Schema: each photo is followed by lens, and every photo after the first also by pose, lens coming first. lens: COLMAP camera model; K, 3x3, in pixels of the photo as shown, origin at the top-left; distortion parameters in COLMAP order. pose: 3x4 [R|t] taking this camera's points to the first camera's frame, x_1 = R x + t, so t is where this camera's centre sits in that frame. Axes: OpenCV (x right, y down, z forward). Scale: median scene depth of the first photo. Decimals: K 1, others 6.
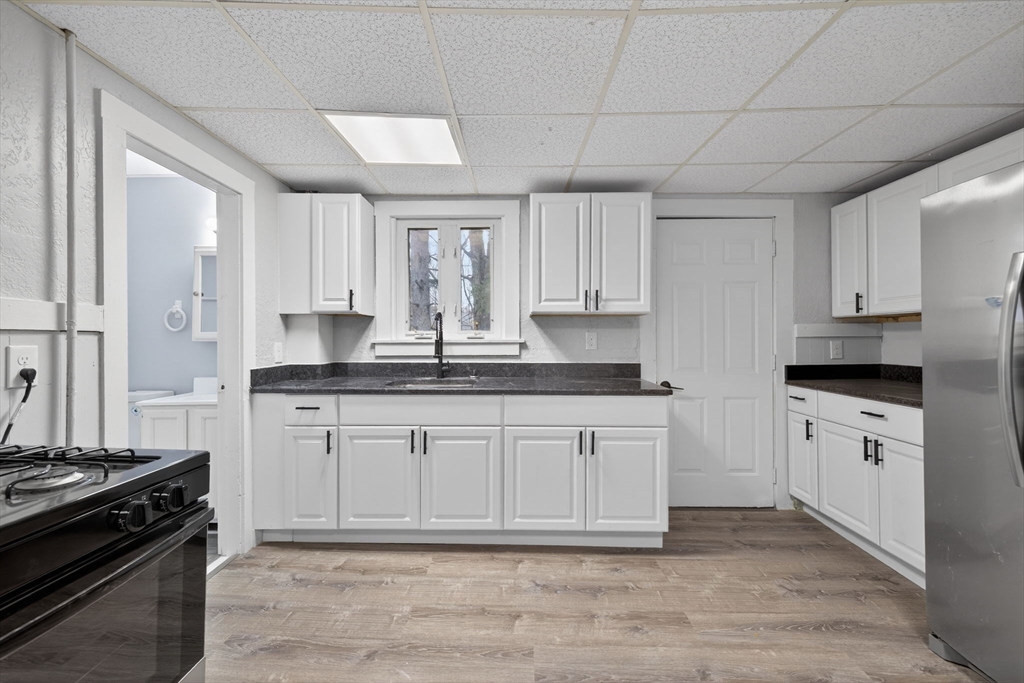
lens RADIAL K [[428.6, 0, 515.9], [0, 428.6, 339.3], [0, 0, 1]] dist [0.005015, -0.000952]
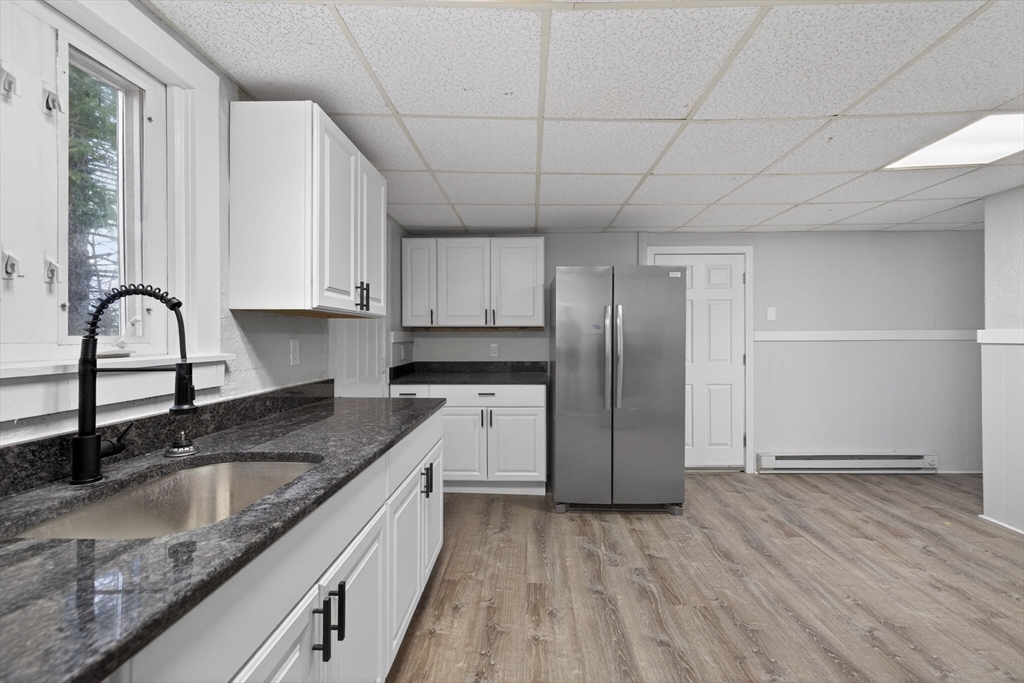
lens RADIAL K [[428.6, 0, 509.5], [0, 428.6, 336.7], [0, 0, 1]] dist [0.005015, -0.000952]
pose [[0.023626, 0.004949, 0.999709, -0.680494], [0.010803, 0.999928, -0.005205, -0.017453], [-0.999662, 0.010923, 0.023571, 0.903226]]
